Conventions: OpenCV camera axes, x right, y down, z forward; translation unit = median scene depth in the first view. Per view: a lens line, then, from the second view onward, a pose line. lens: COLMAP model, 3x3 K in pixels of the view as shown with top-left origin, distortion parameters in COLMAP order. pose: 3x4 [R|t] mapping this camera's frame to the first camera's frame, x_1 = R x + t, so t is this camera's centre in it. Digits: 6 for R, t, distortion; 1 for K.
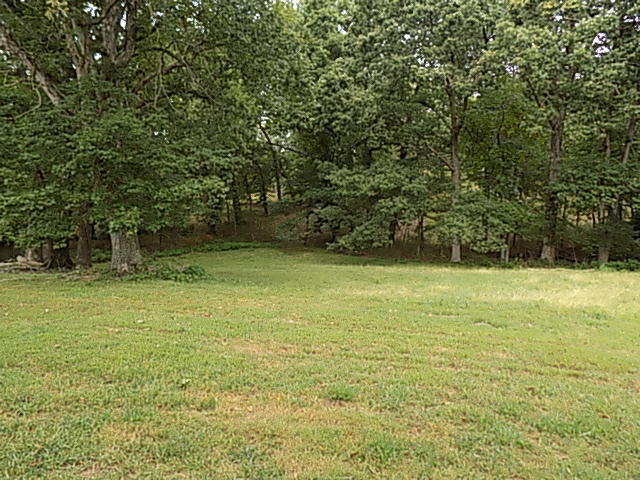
lens RADIAL K [[472.6, 0, 323.6], [0, 472.6, 238.3], [0, 0, 1]] dist [-0.016040, 0.022295]
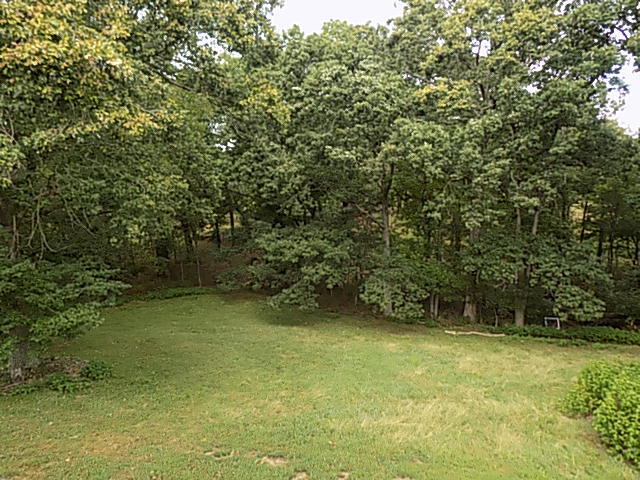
lens RADIAL K [[472.6, 0, 317.3], [0, 472.6, 241.4], [0, 0, 1]] dist [-0.016040, 0.022295]
pose [[0.998717, -0.002264, 0.050598, 0.098931], [0.003784, 0.999544, -0.029974, -0.107955], [-0.050507, 0.030127, 0.998269, -0.038905]]
